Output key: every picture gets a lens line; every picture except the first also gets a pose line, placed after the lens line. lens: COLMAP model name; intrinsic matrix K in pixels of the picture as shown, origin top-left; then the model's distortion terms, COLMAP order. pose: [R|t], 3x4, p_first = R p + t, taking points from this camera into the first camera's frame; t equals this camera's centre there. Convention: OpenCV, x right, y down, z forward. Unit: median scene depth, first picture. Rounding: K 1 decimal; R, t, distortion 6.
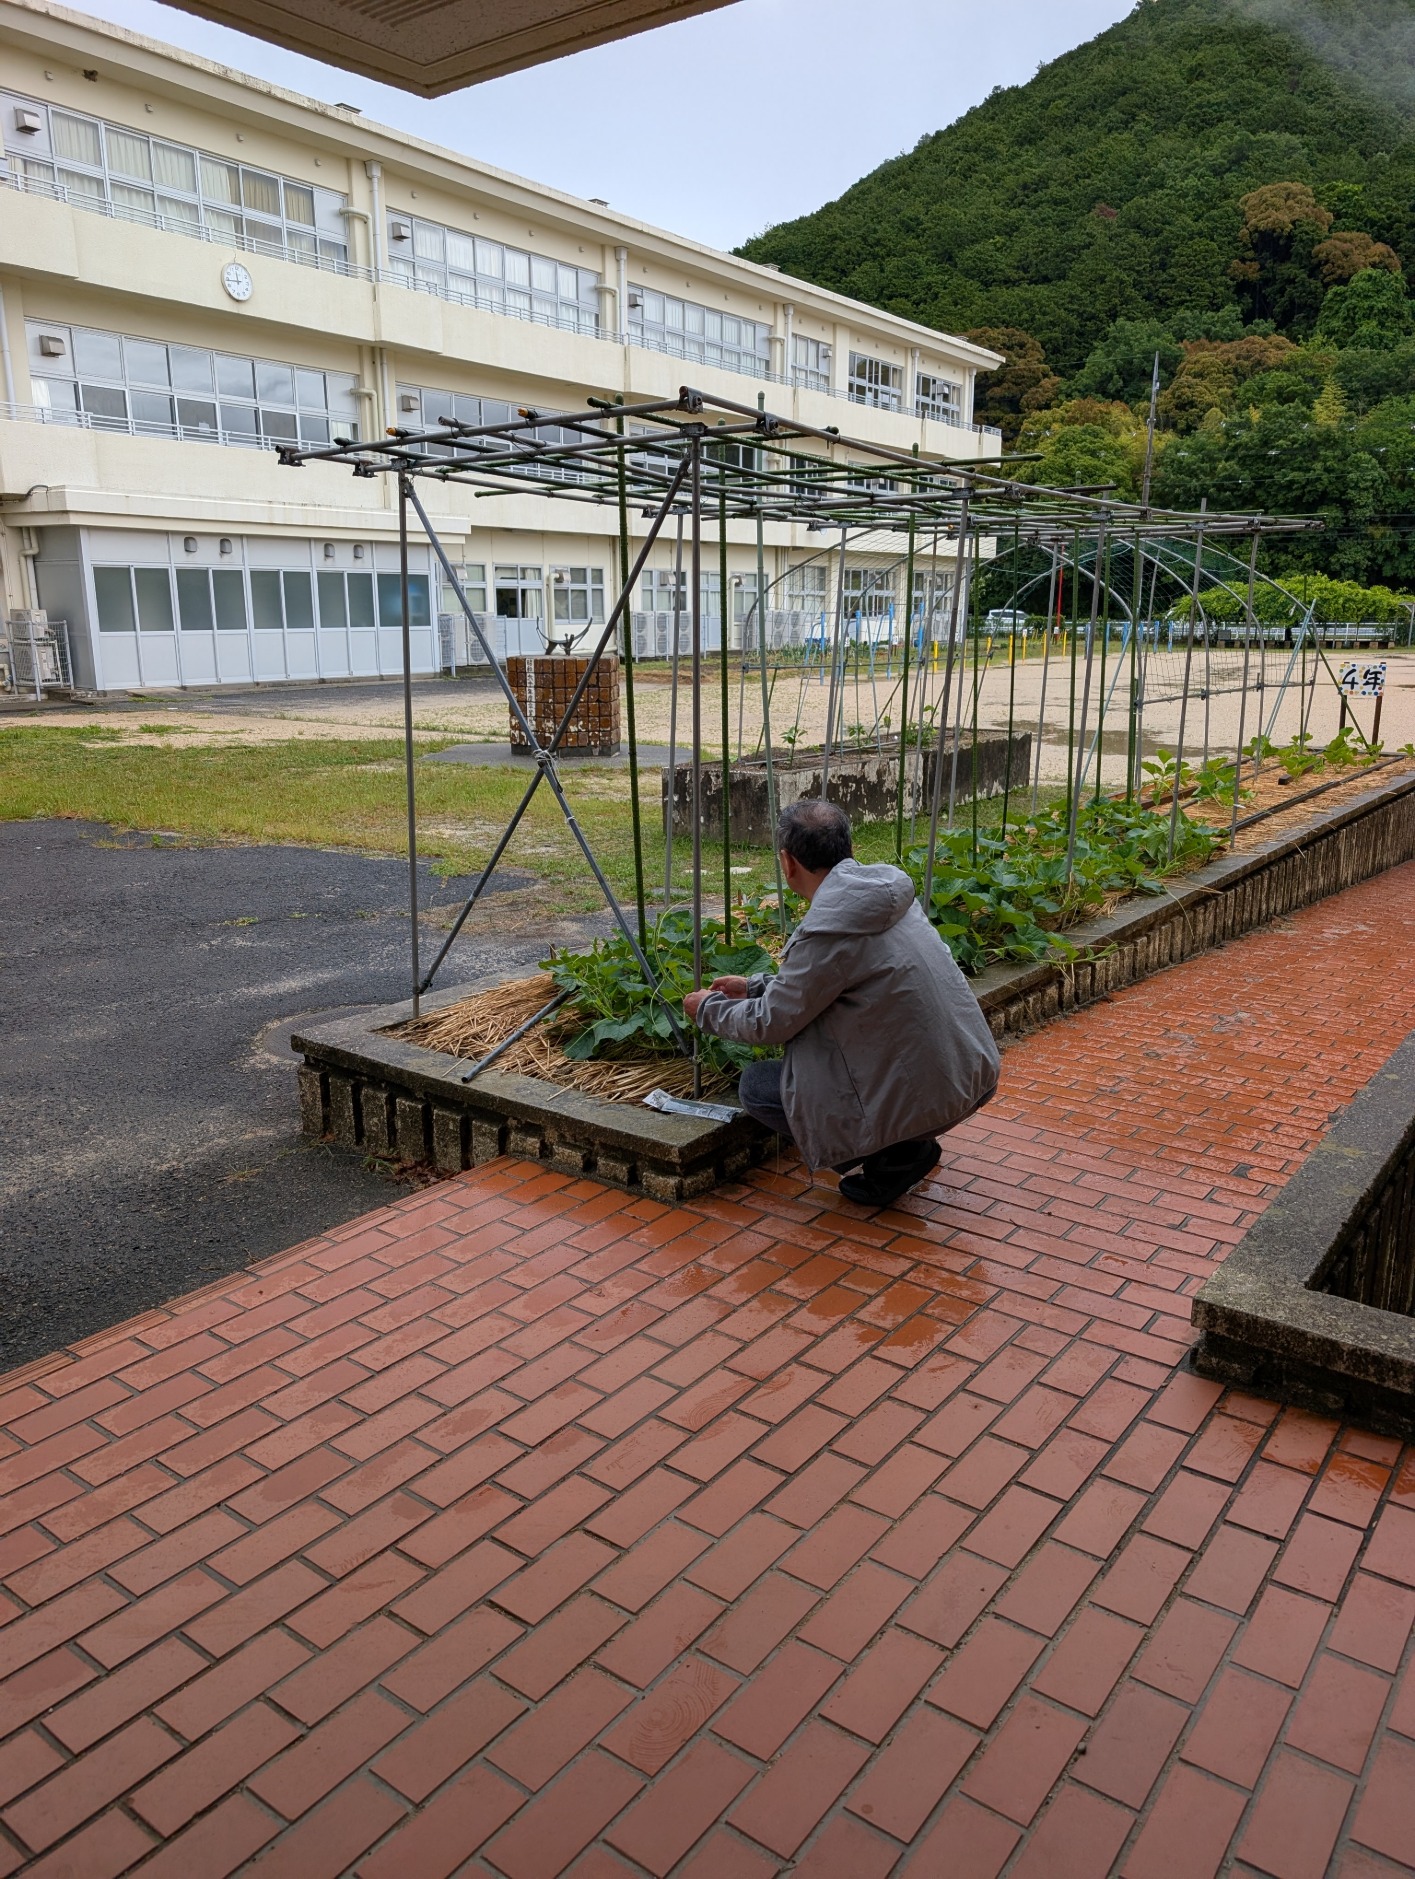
lens RADIAL K [[1364.3, 0, 717.7], [0, 1364.3, 936.0], [0, 0, 1]] dist [0.026752, -0.002206]
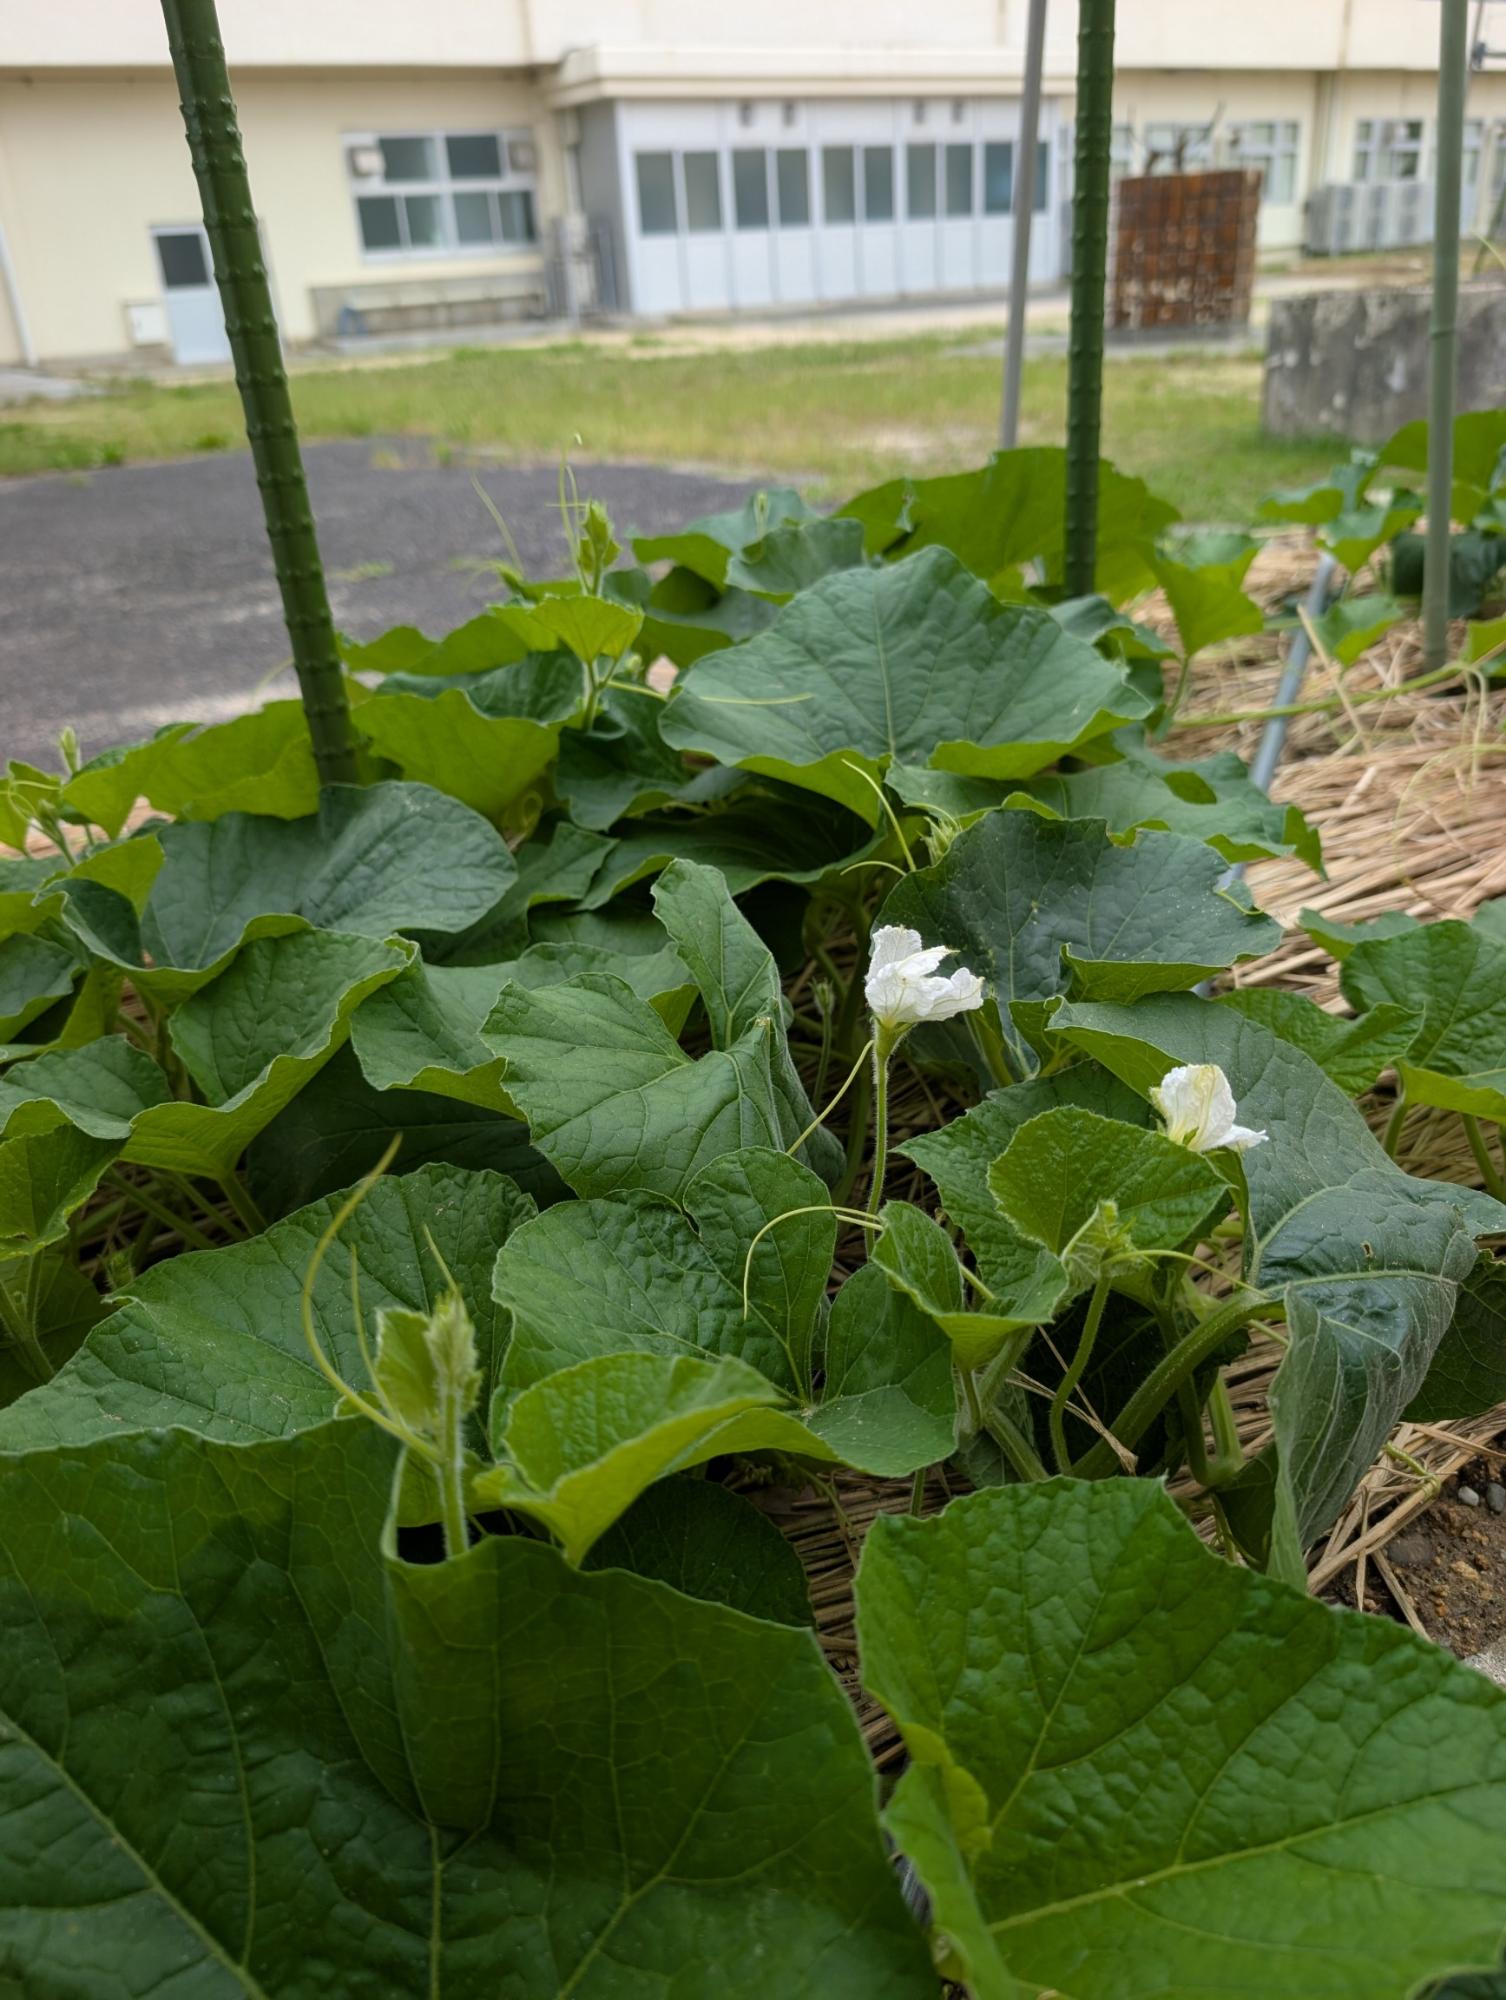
lens RADIAL K [[1416.7, 0, 755.9], [0, 1416.7, 974.3], [0, 0, 1]] dist [-0.002099, -0.001466]
pose [[0.911082, 0.132643, -0.390302, 0.009817], [-0.036583, 0.969098, 0.243949, 0.000210], [0.410599, -0.207979, 0.887780, 0.159453]]
